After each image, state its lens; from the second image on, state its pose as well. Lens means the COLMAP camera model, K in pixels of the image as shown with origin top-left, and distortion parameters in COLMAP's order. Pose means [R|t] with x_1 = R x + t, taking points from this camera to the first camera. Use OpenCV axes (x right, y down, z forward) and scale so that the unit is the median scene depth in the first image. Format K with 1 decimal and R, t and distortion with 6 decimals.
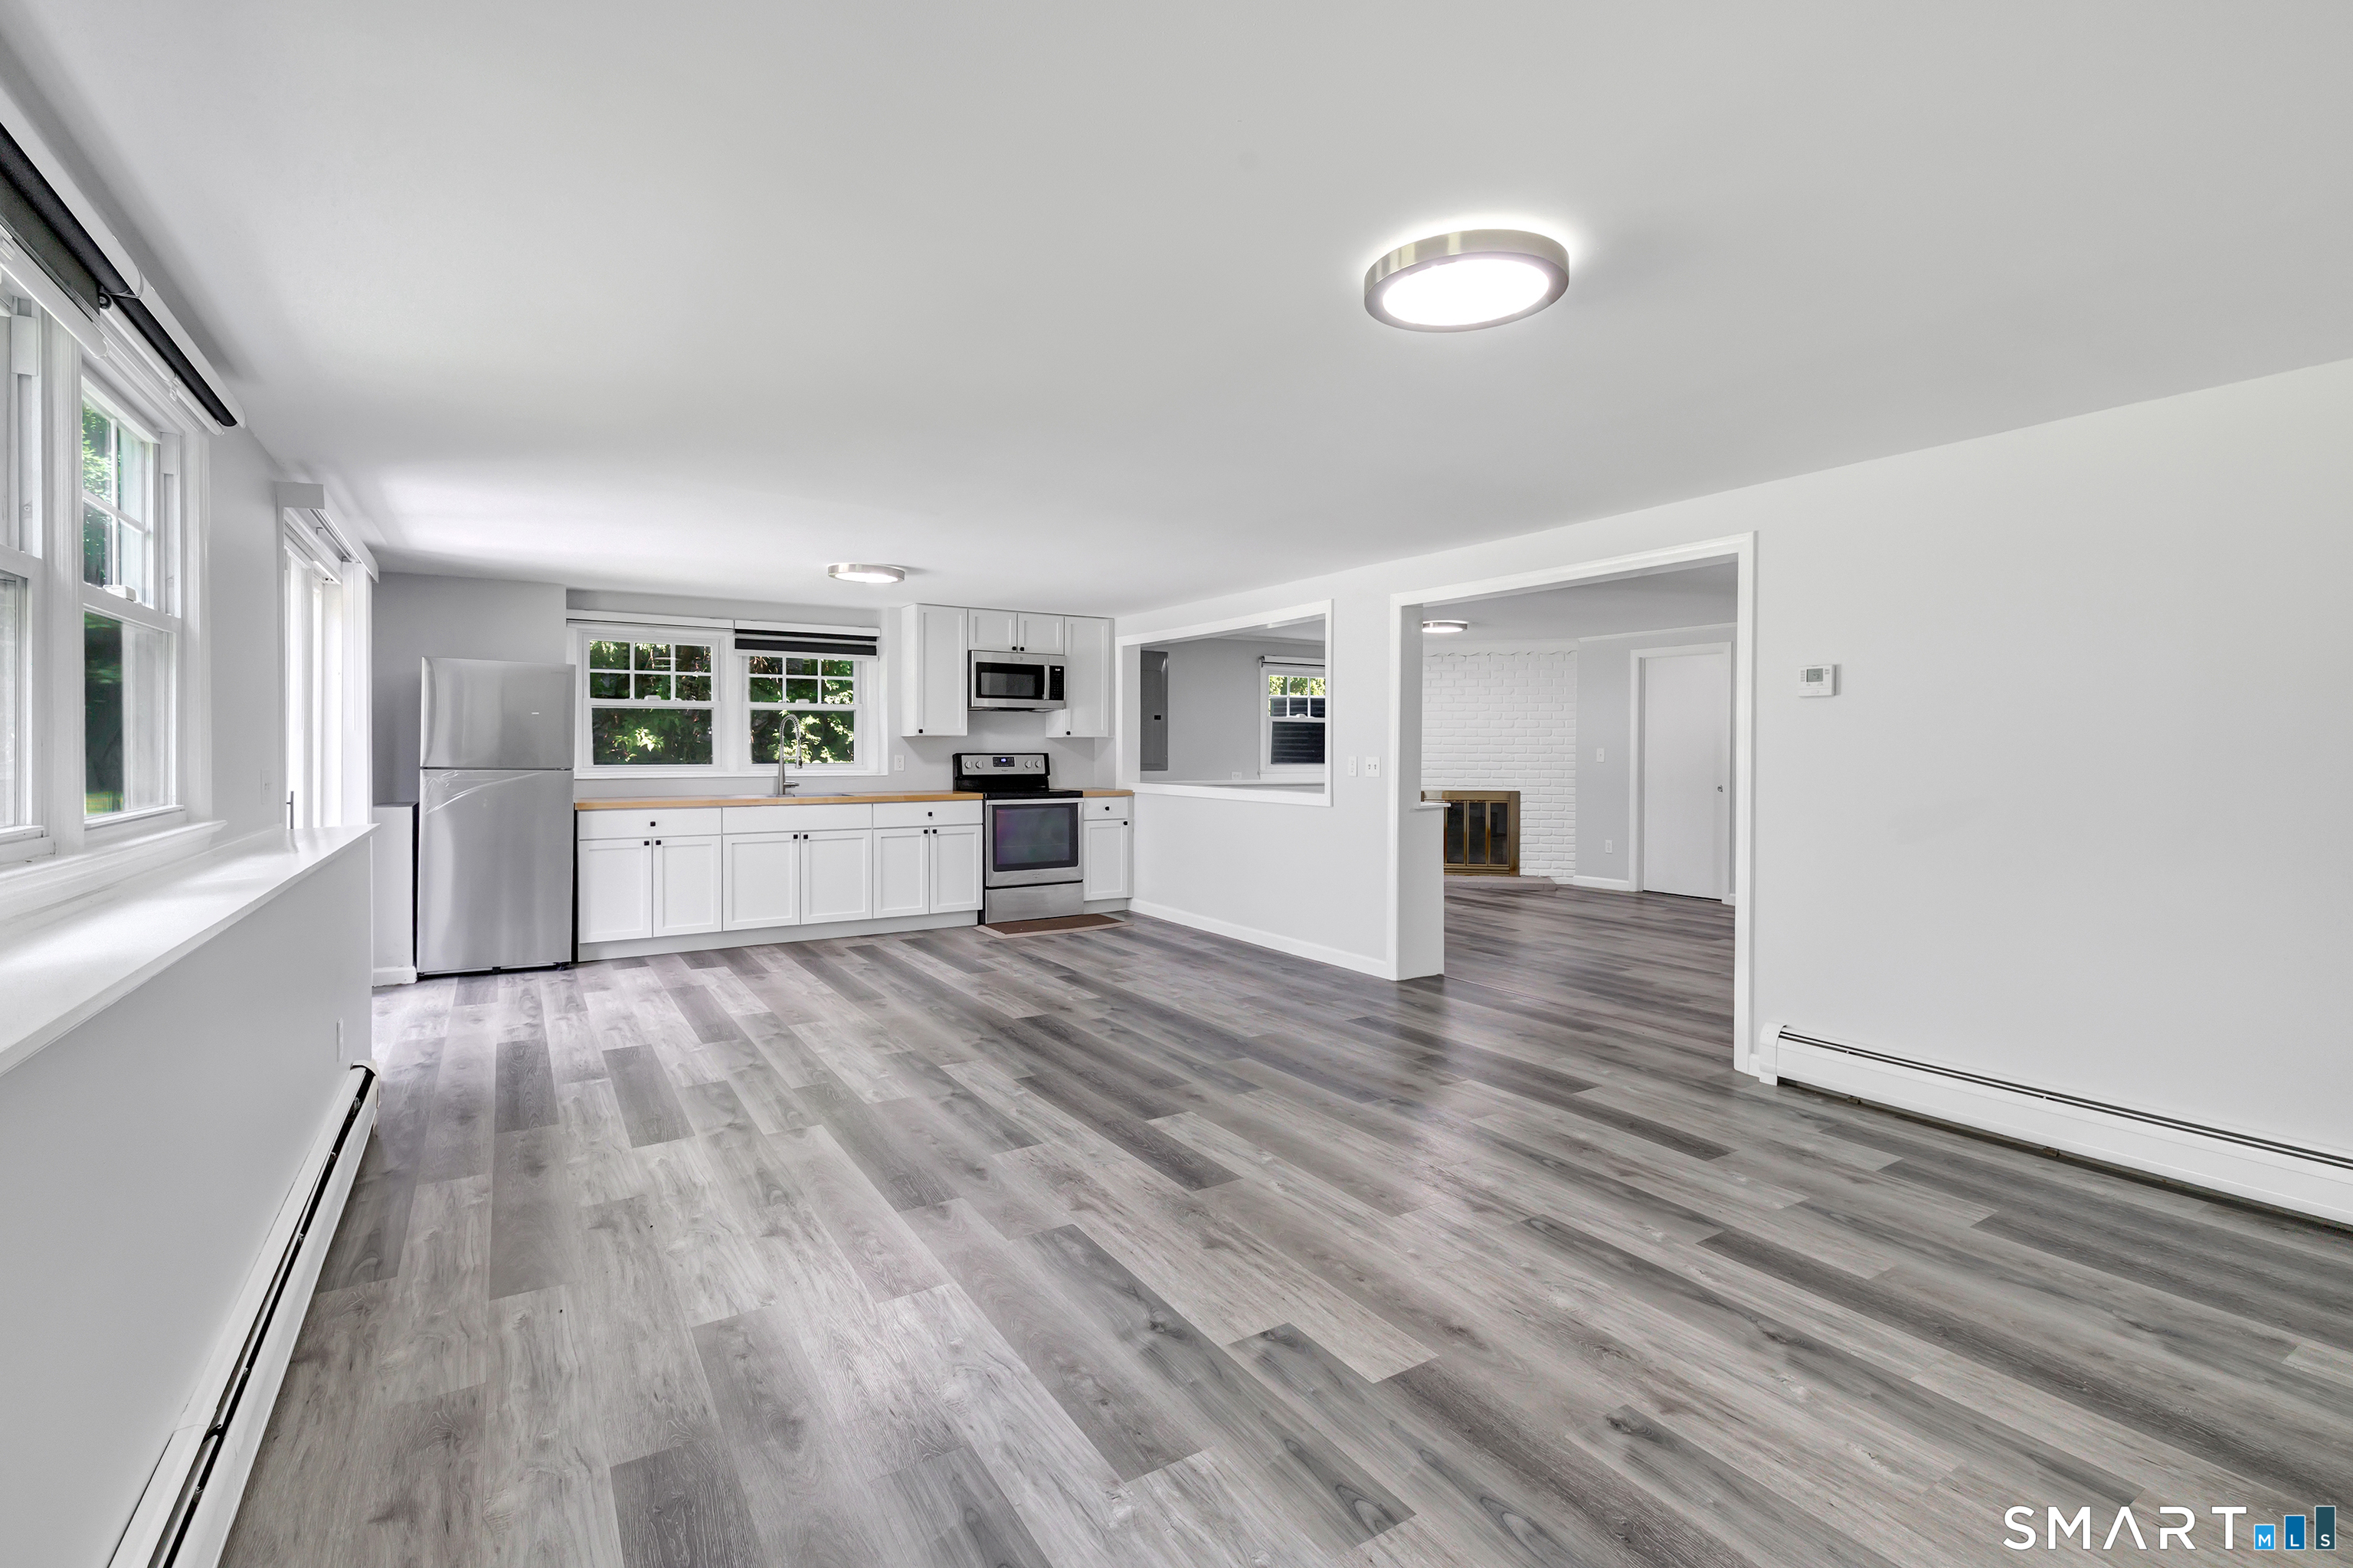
lens RADIAL K [[1062.5, 0, 1197.1], [0, 1062.5, 764.4], [0, 0, 1]] dist [0.000234, 0.000472]
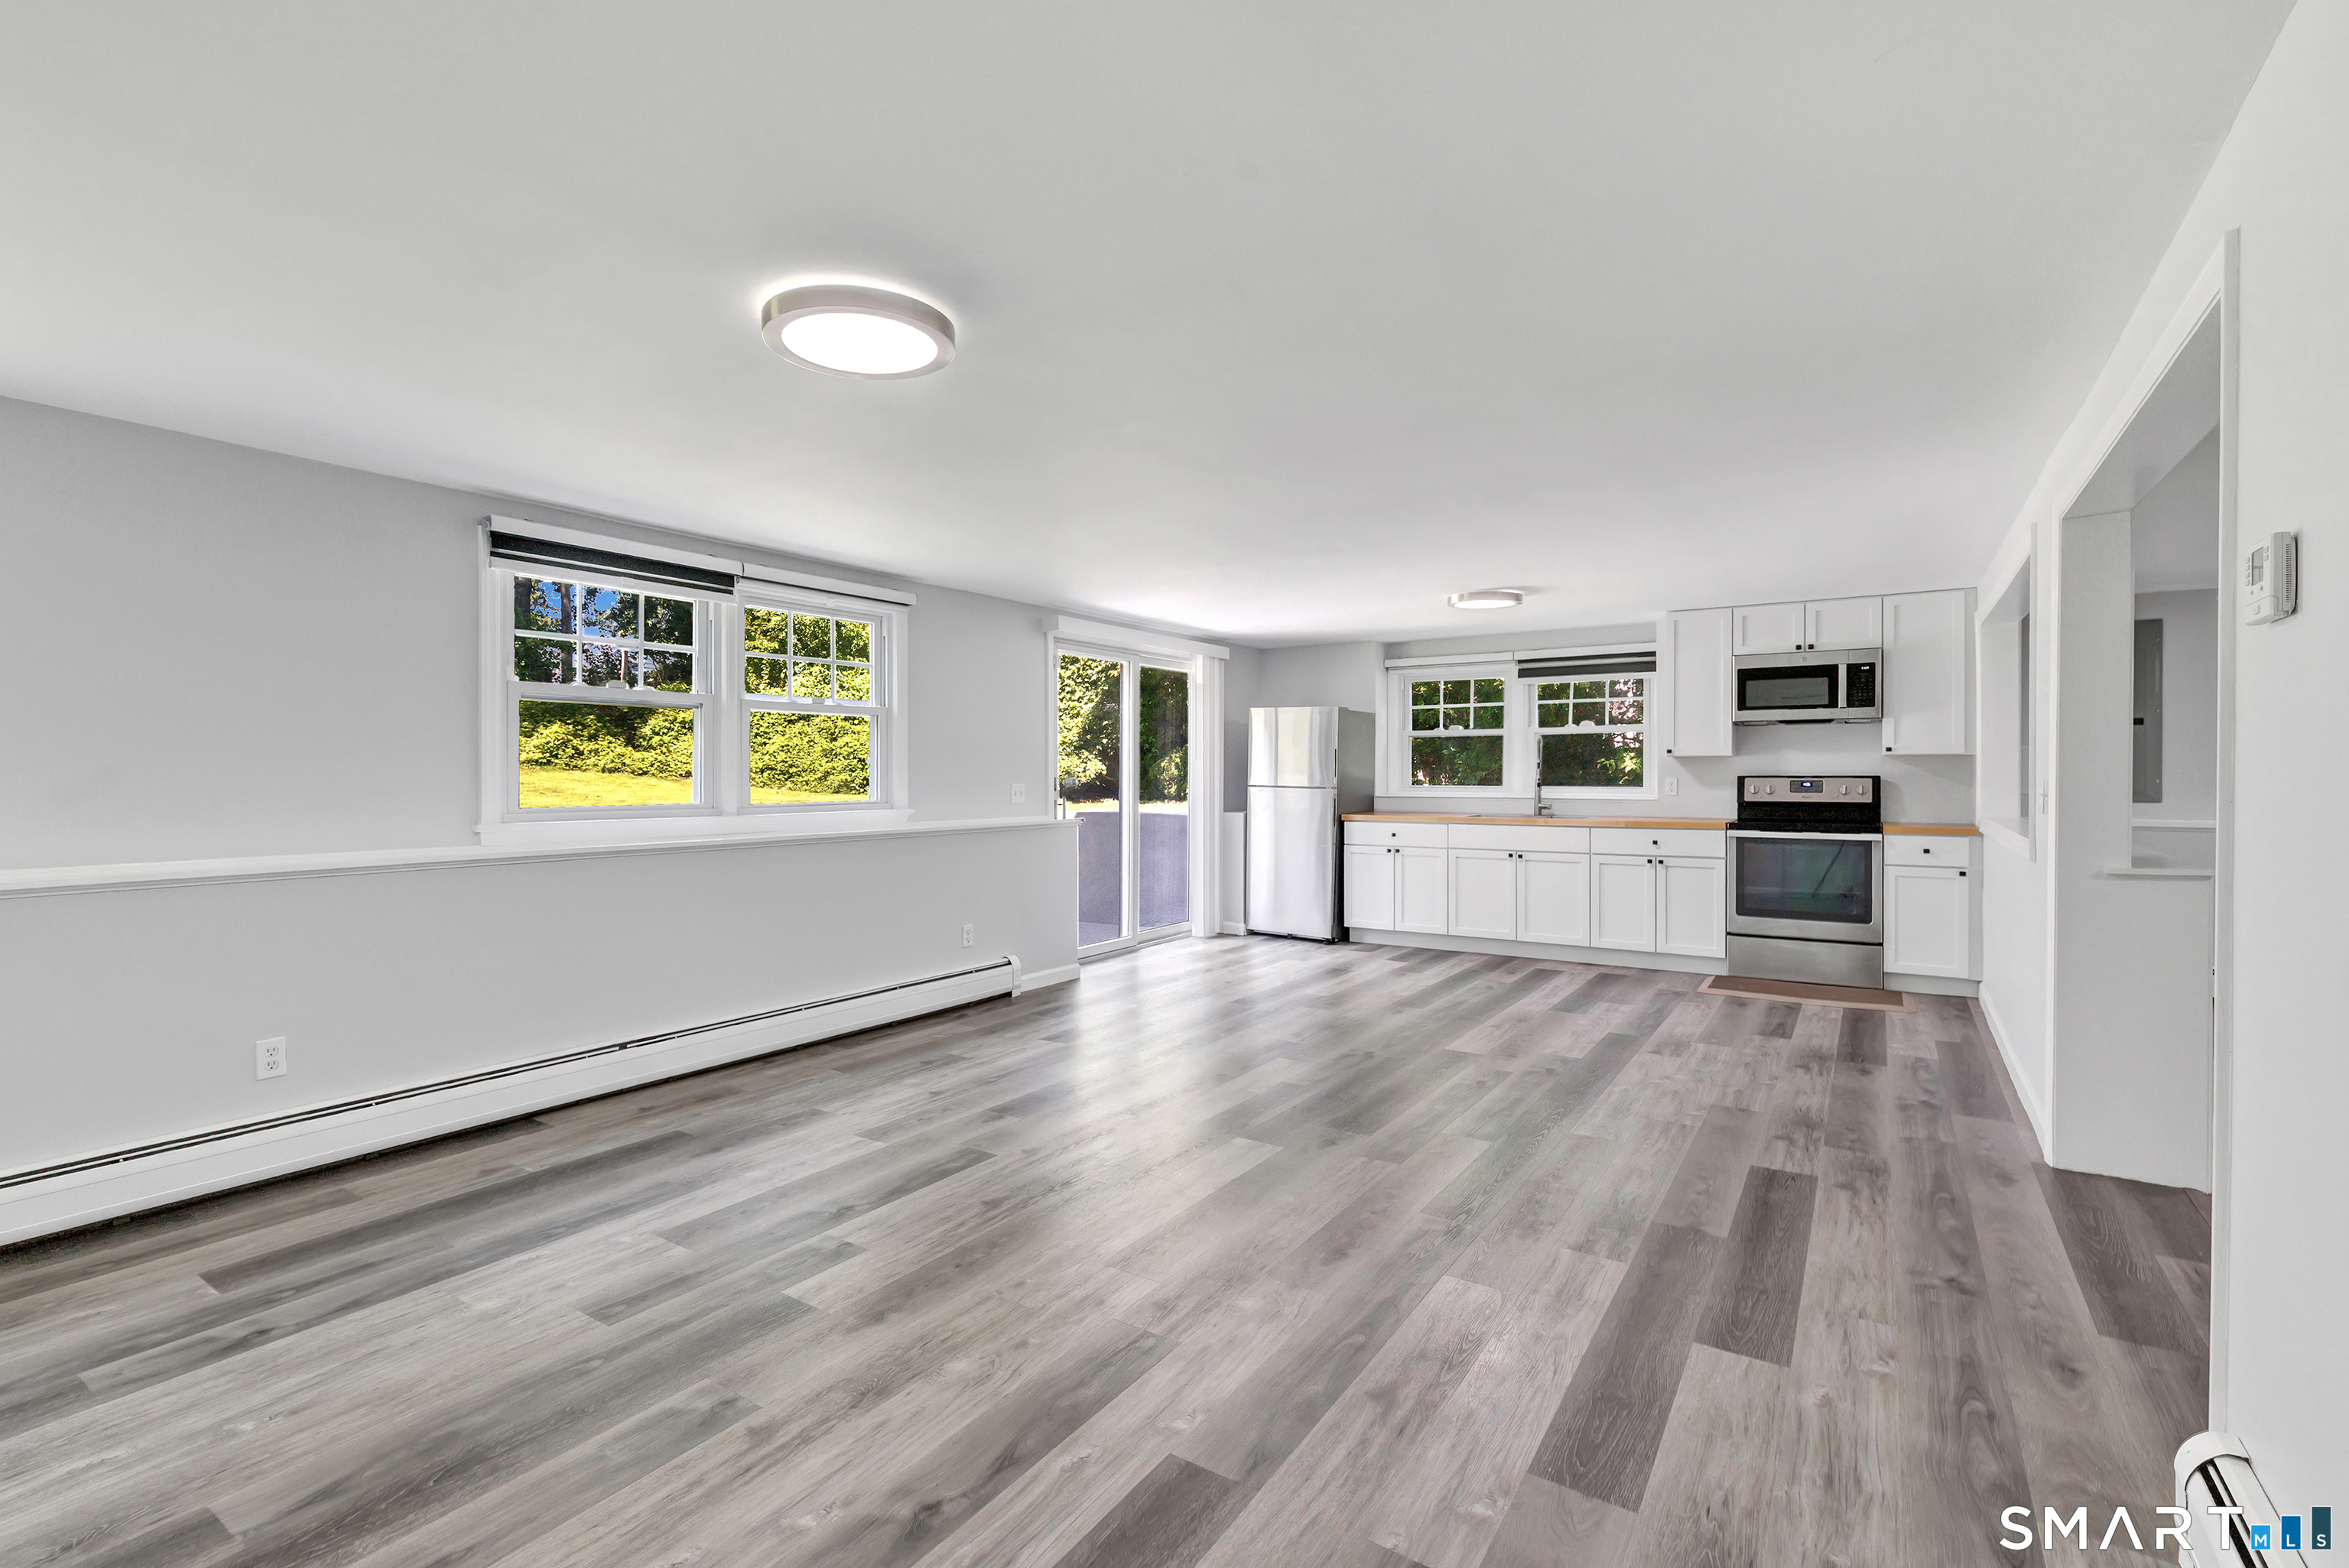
lens RADIAL K [[1060.5, 0, 1193.6], [0, 1060.5, 788.6], [0, 0, 1]] dist [0.000234, 0.000472]
pose [[0.411338, 0.010983, -0.911417, 0.441920], [-0.009651, 0.999924, 0.007694, -0.002776], [0.911432, 0.005631, 0.411413, 0.280220]]
